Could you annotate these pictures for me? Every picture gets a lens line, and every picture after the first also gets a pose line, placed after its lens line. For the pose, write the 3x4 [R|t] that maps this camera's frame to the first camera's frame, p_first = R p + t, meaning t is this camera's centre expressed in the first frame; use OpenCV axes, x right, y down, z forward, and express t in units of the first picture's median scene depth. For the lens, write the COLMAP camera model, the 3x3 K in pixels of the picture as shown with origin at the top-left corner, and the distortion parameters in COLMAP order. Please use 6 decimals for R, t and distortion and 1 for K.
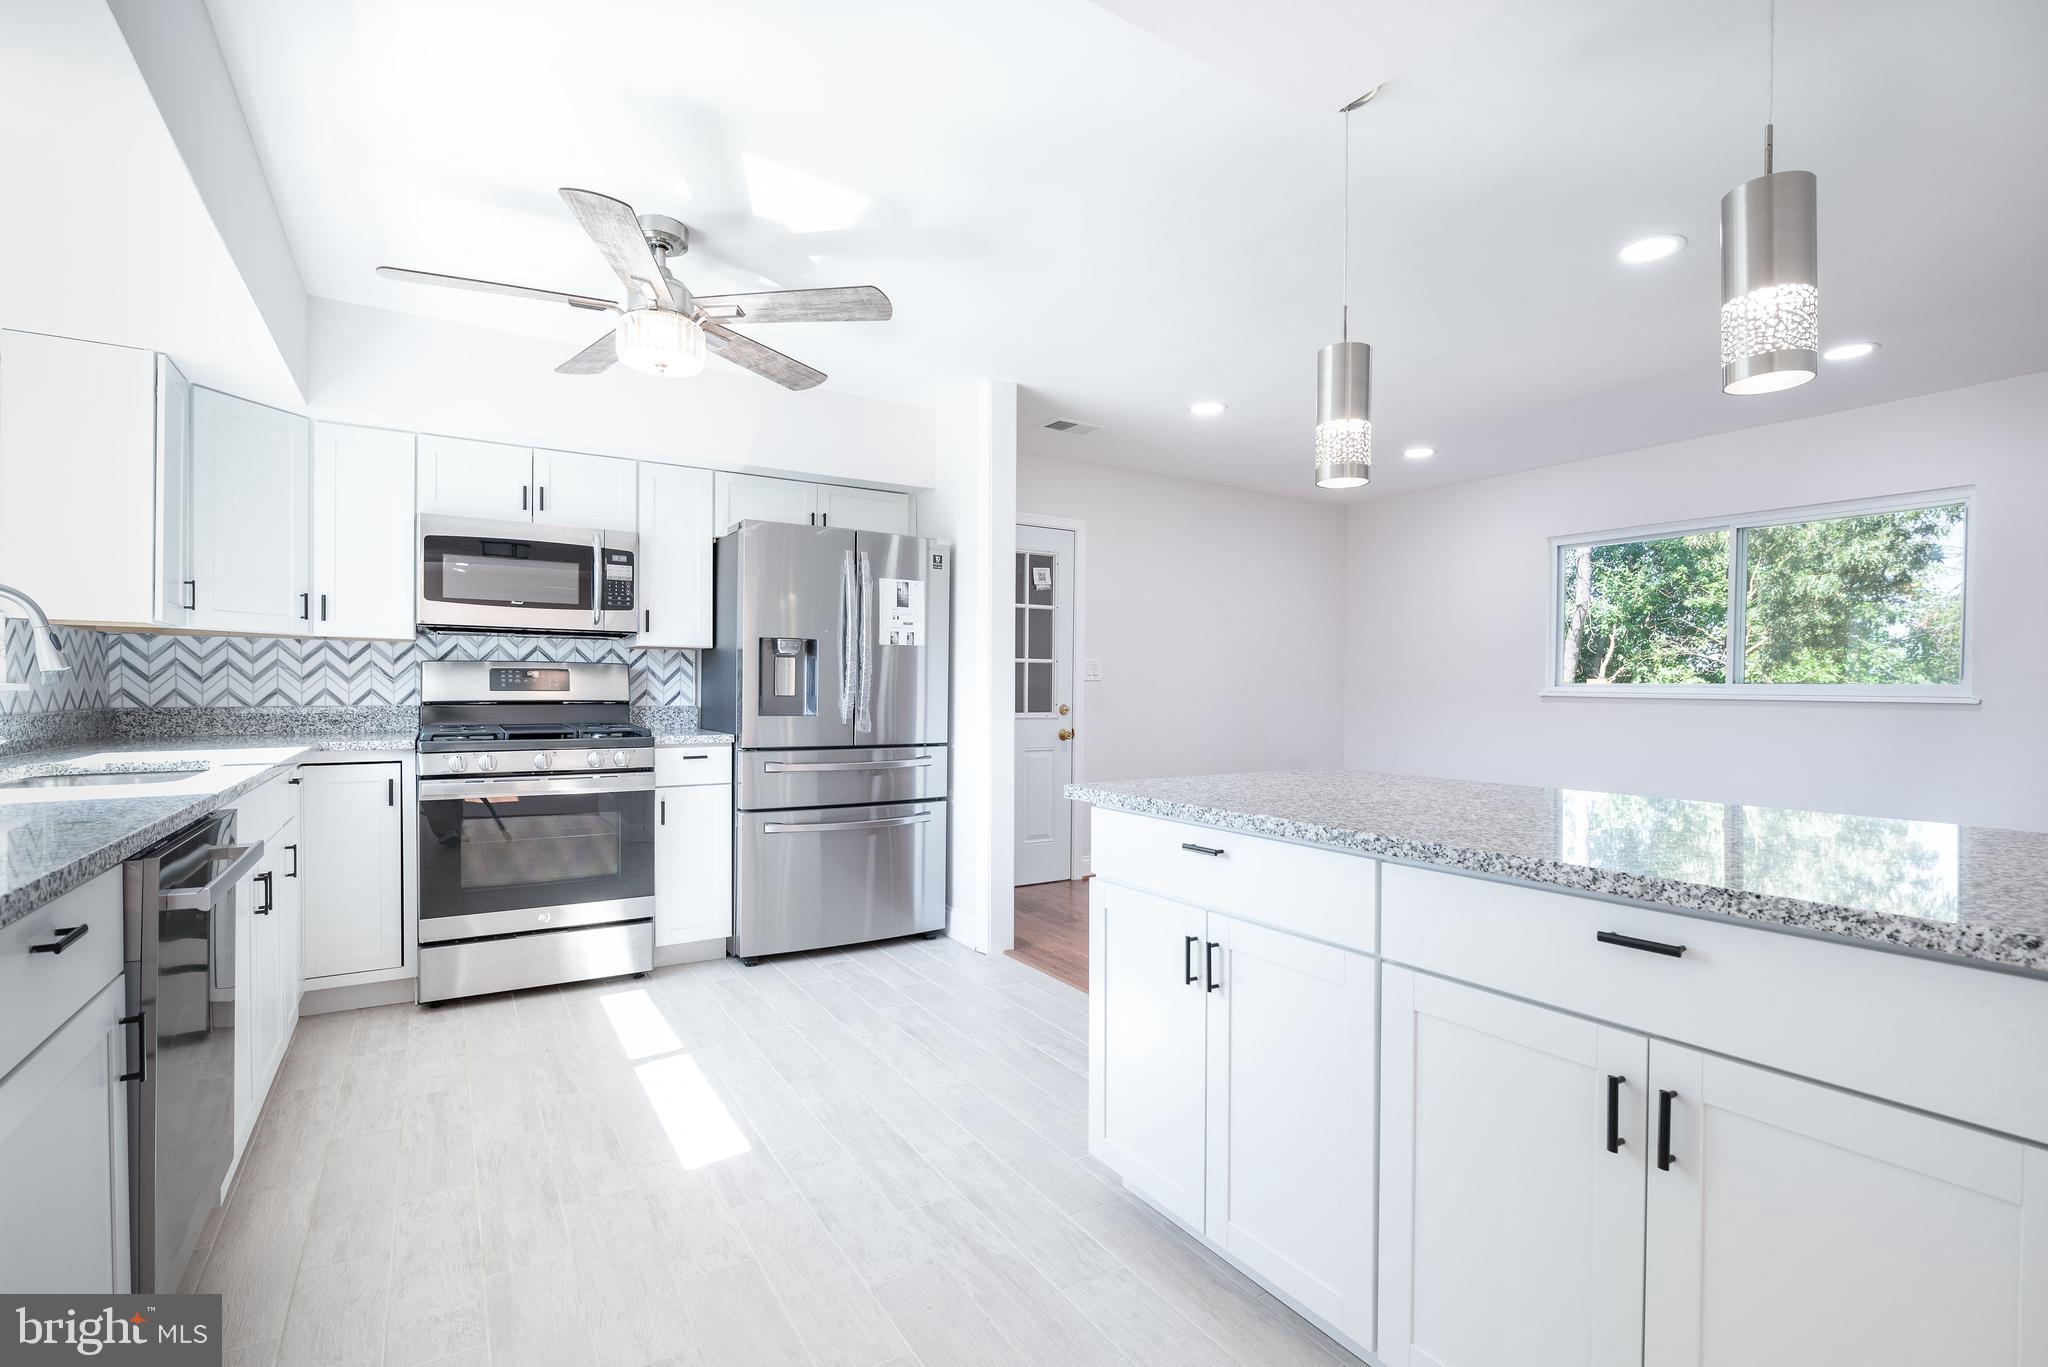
lens RADIAL K [[942.3, 0, 1023.2], [0, 942.3, 694.2], [0, 0, 1]] dist [-0.002472, -0.000306]
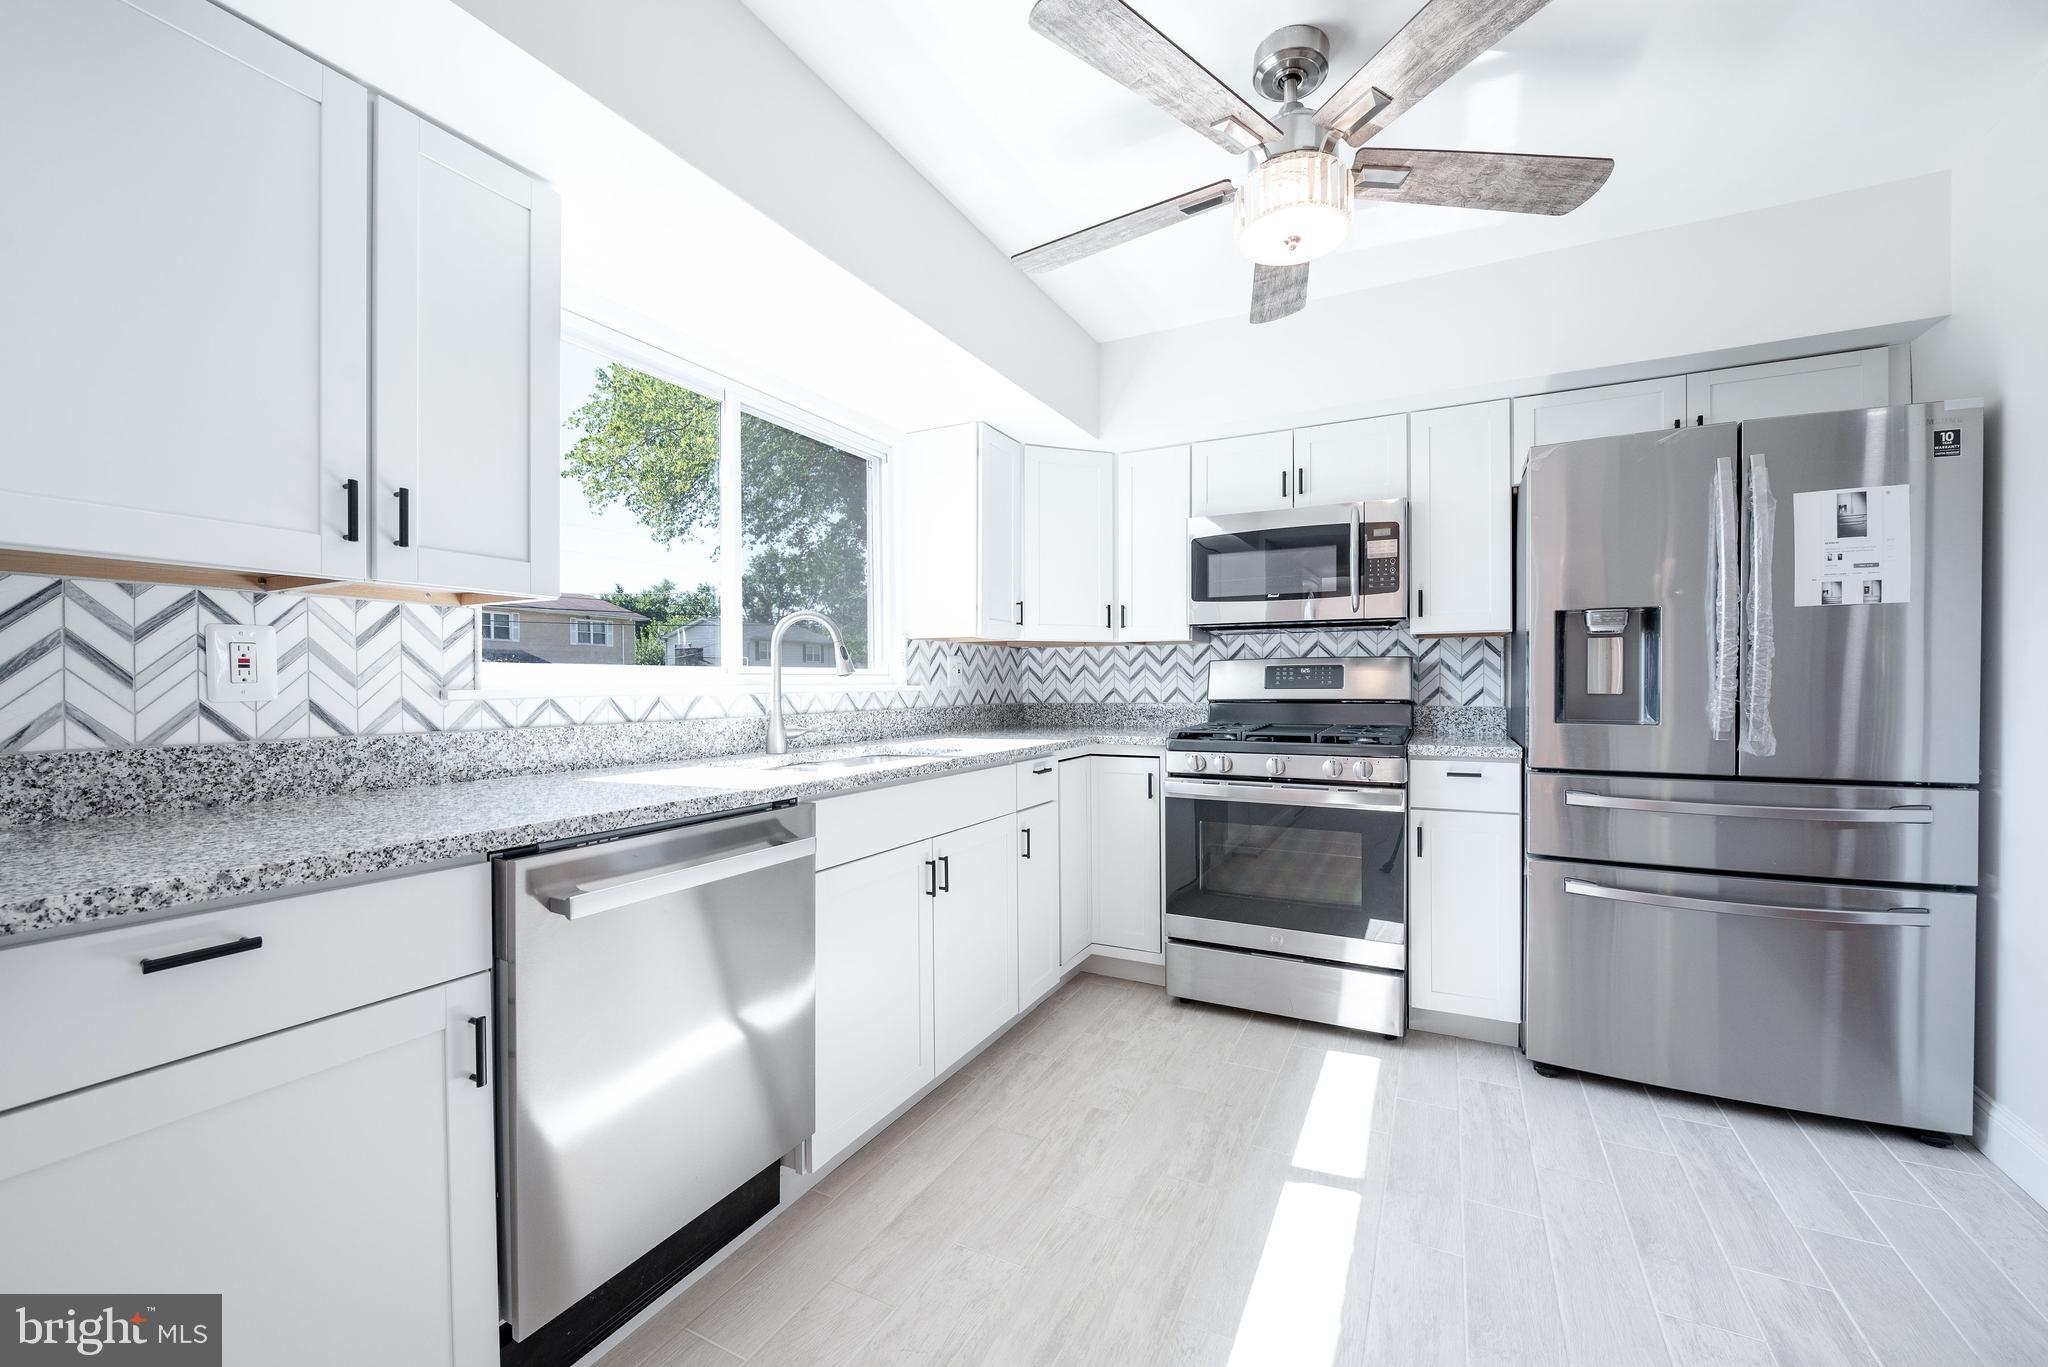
lens RADIAL K [[808.3, 0, 1035.2], [0, 808.3, 689.6], [0, 0, 1]] dist [-0.007214, 0.000124]
pose [[0.518786, -0.004217, -0.854894, 0.031349], [0.002311, 0.999991, -0.003531, -0.000519], [0.854901, -0.000144, 0.518791, 0.366413]]
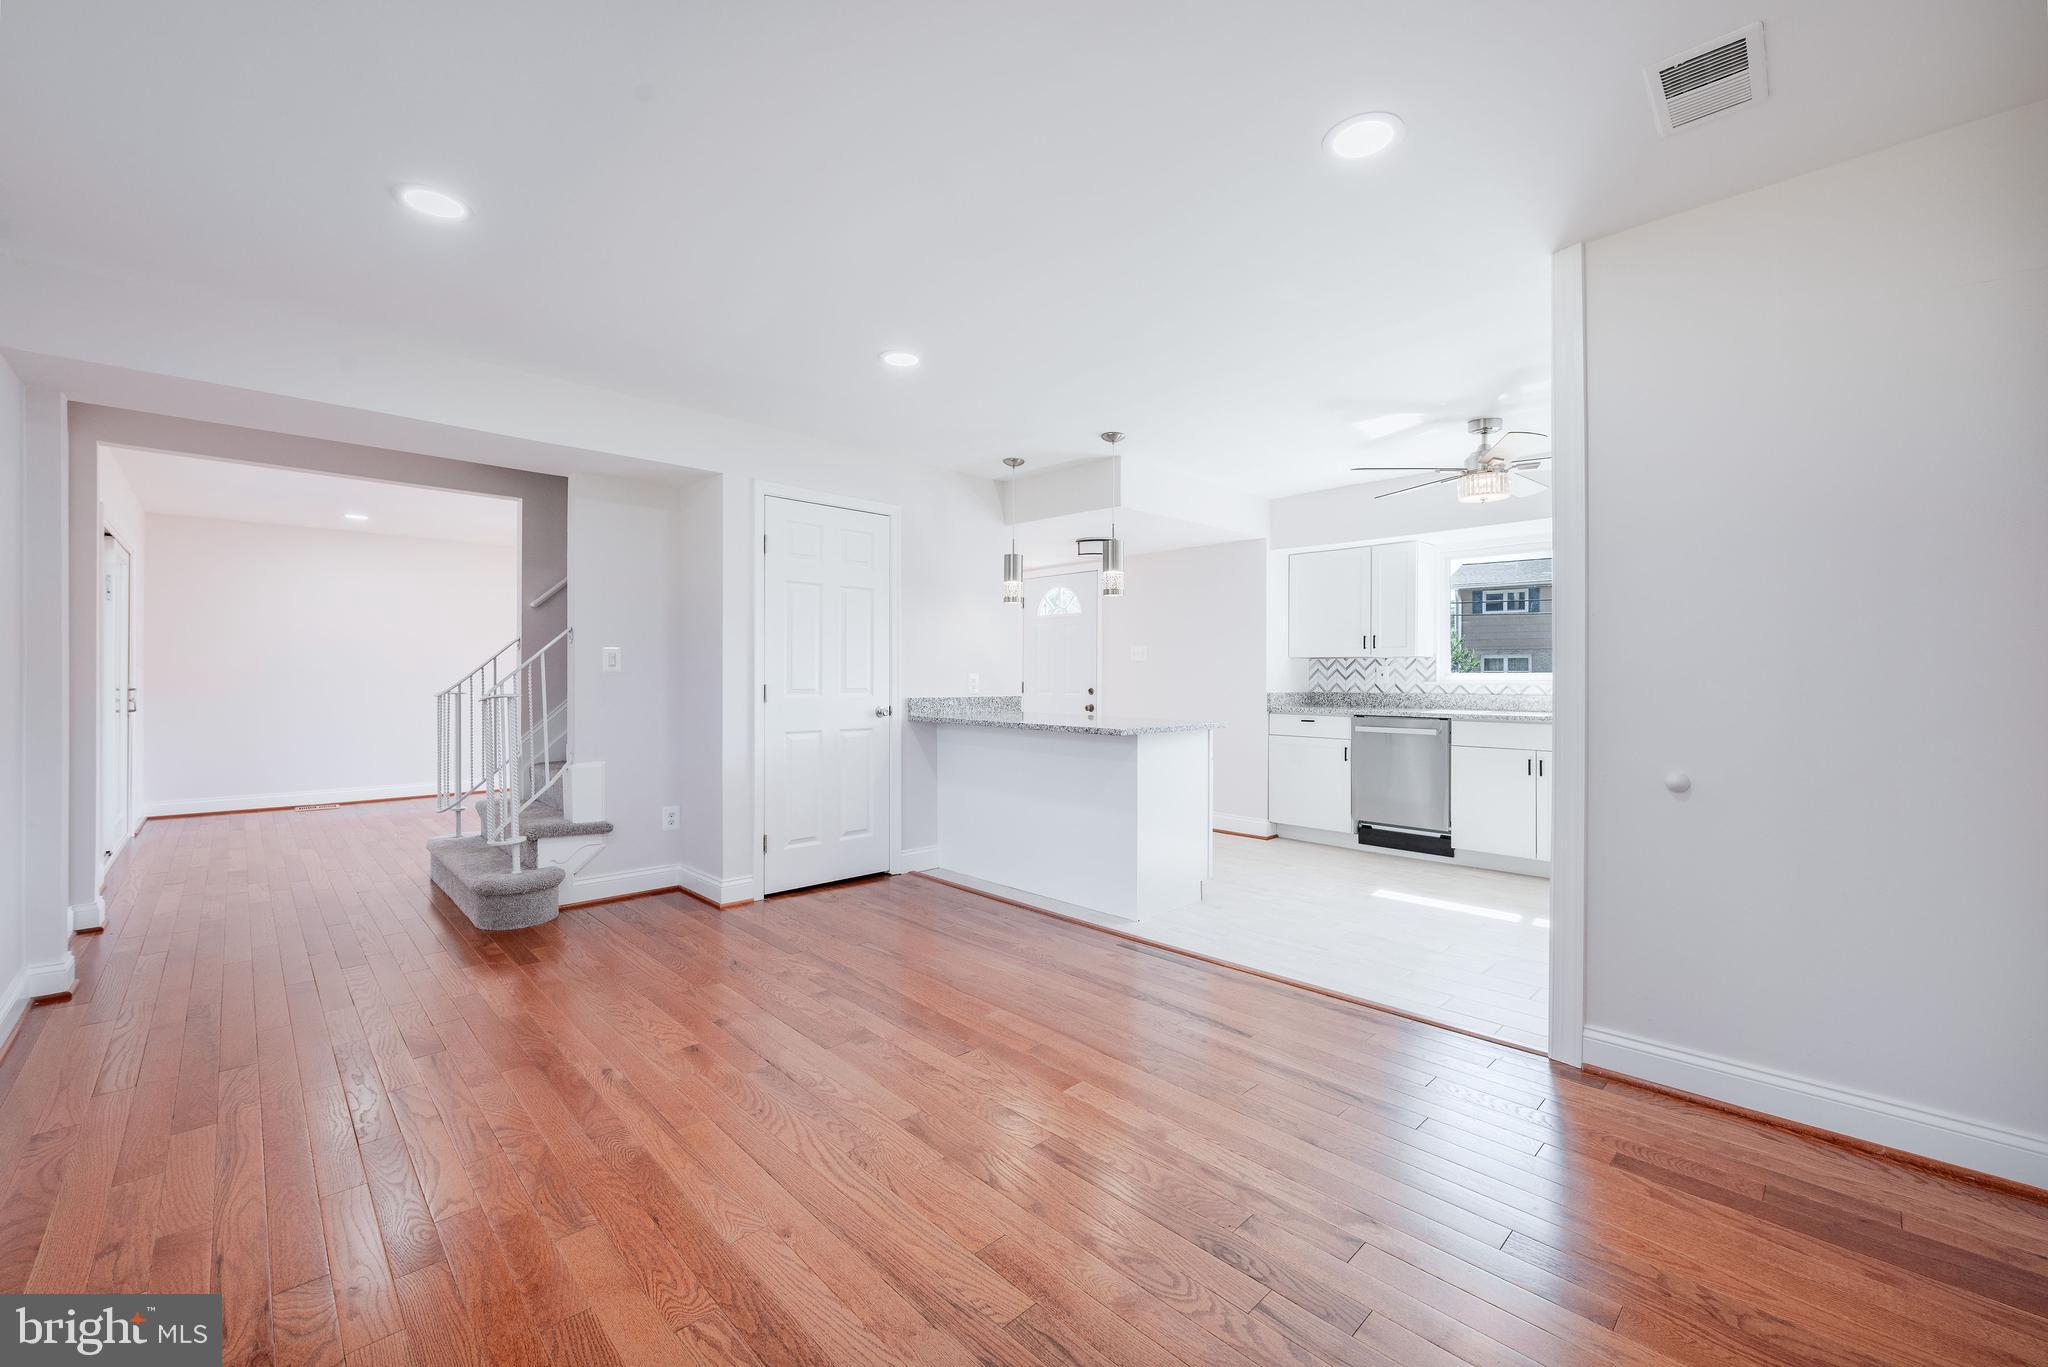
lens RADIAL K [[823.2, 0, 1031.5], [0, 823.2, 661.7], [0, 0, 1]] dist [-0.007754, -0.000477]
pose [[-0.977467, -0.015164, -0.210541, 0.542865], [-0.012261, 0.999811, -0.015088, -0.007529], [0.210730, -0.012166, -0.977469, 1.672648]]
